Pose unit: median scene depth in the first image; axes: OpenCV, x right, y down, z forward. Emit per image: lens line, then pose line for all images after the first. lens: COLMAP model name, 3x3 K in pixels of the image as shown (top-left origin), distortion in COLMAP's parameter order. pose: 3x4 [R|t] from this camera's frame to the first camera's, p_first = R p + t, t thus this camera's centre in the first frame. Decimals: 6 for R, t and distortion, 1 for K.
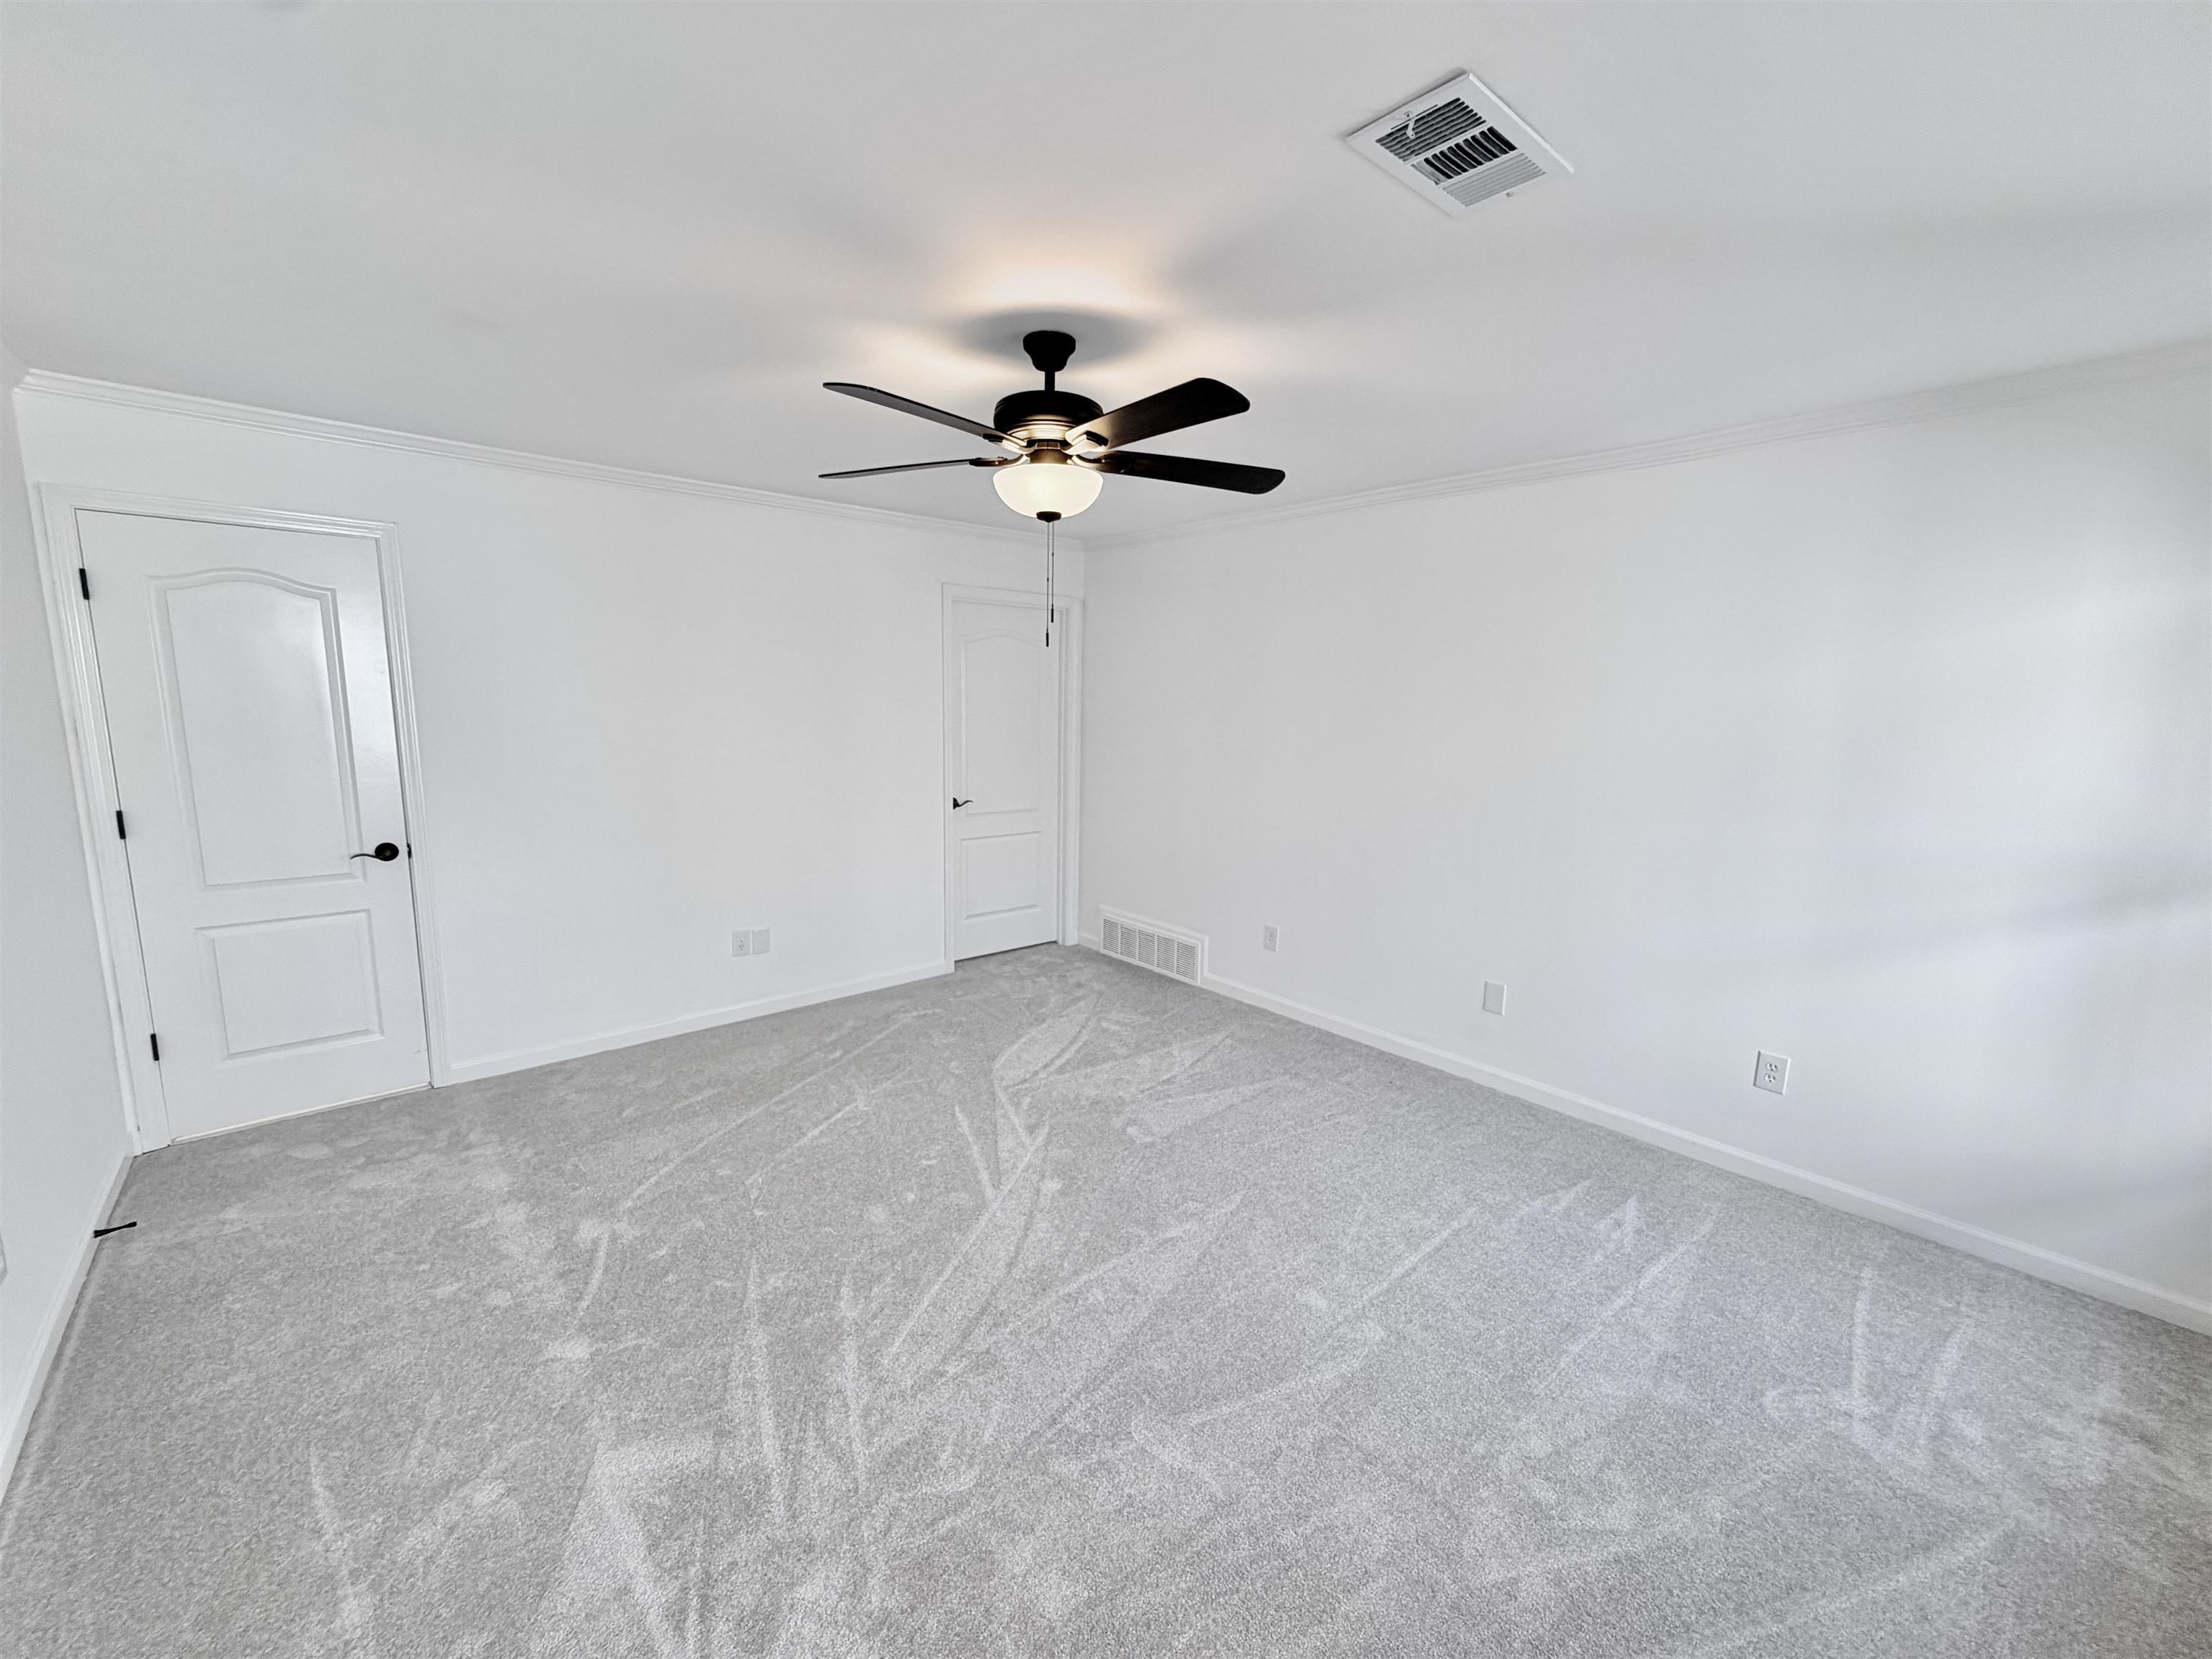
lens RADIAL K [[884.8, 0, 1107.4], [0, 884.8, 834.3], [0, 0, 1]] dist [-0.001485, 0.000912]
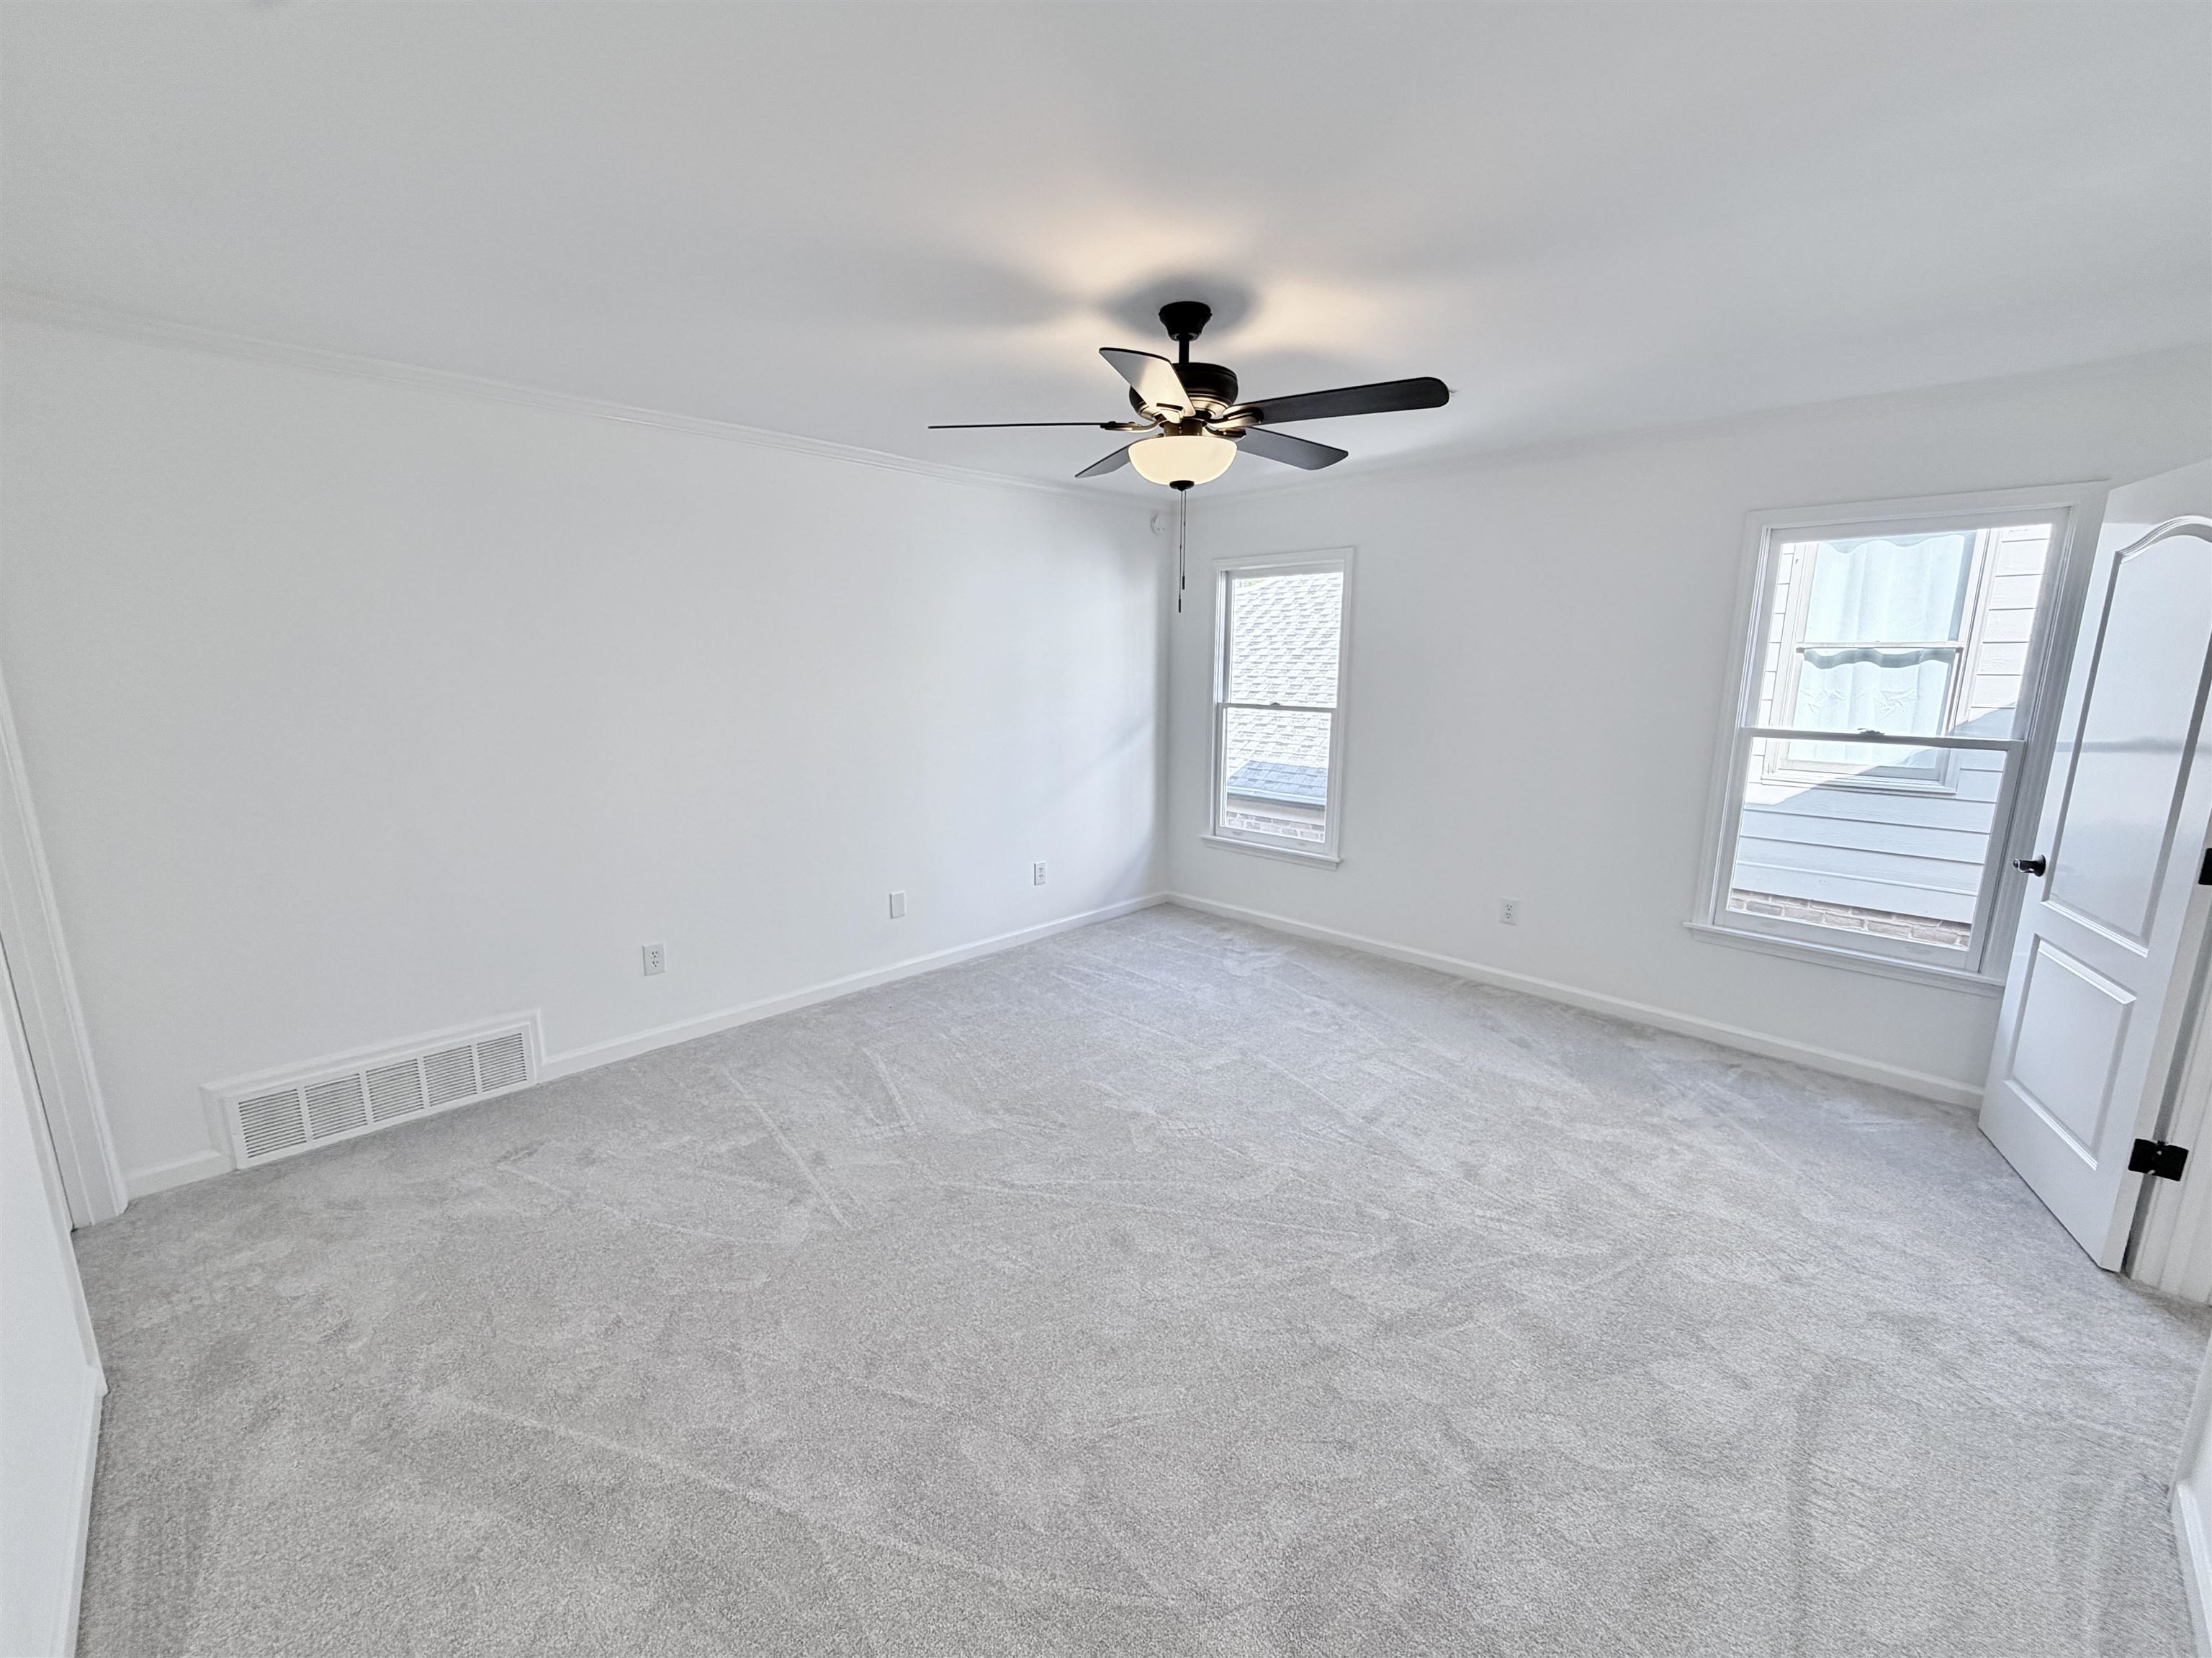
lens RADIAL K [[884.8, 0, 1107.1], [0, 884.8, 826.8], [0, 0, 1]] dist [-0.001485, 0.000912]
pose [[-0.051911, -0.211264, 0.976050, -0.577649], [0.154599, 0.963885, 0.216853, -0.105805], [-0.986613, 0.162154, -0.017375, 0.582028]]
